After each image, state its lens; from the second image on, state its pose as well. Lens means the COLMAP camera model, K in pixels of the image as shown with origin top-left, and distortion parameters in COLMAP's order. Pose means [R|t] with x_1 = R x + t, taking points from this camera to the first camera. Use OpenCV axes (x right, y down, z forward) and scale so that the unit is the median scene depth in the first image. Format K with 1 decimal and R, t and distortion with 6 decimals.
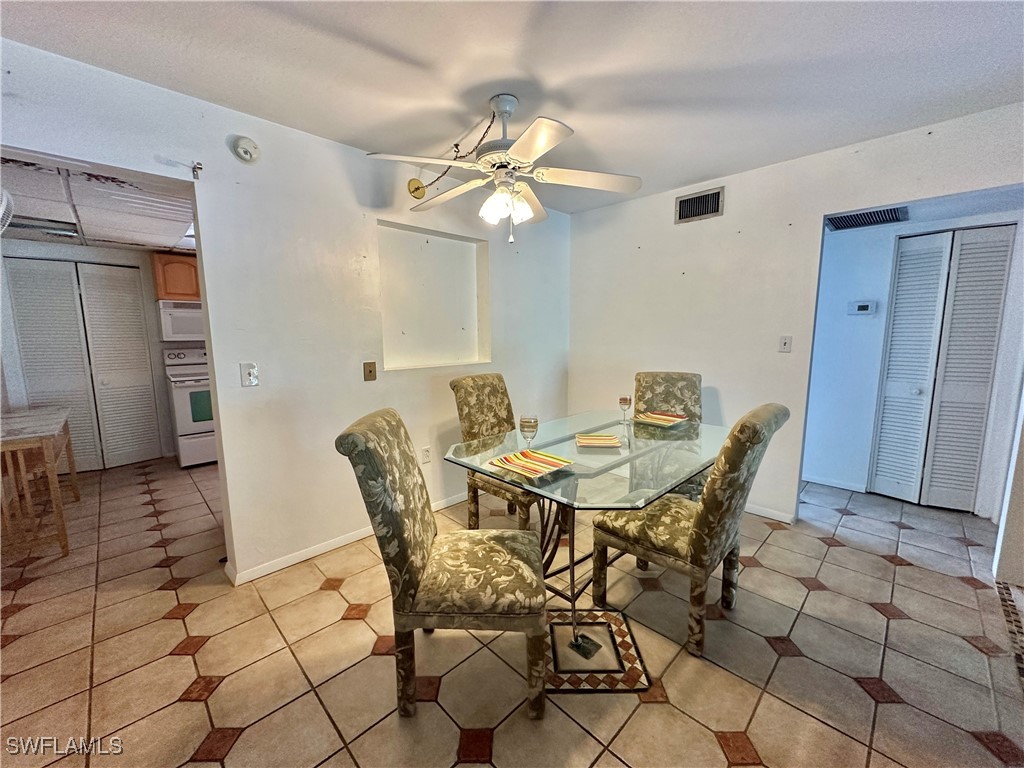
lens RADIAL K [[404.8, 0, 512.1], [0, 404.8, 382.2], [0, 0, 1]] dist [0.000130, -0.000227]
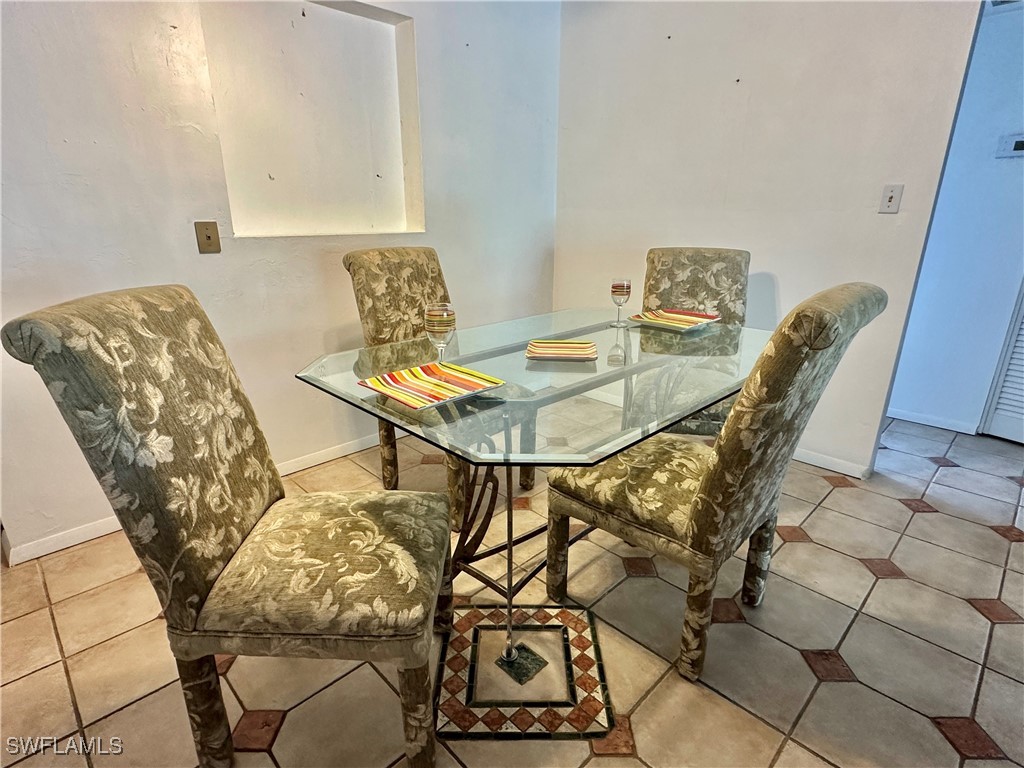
lens RADIAL K [[540.2, 0, 509.2], [0, 540.2, 386.5], [0, 0, 1]] dist [-0.001542, 0.000381]
pose [[0.999951, 0.007727, 0.006109, 0.147240], [-0.008728, 0.982509, 0.186009, 0.056524], [-0.004565, -0.186054, 0.982529, 0.228551]]
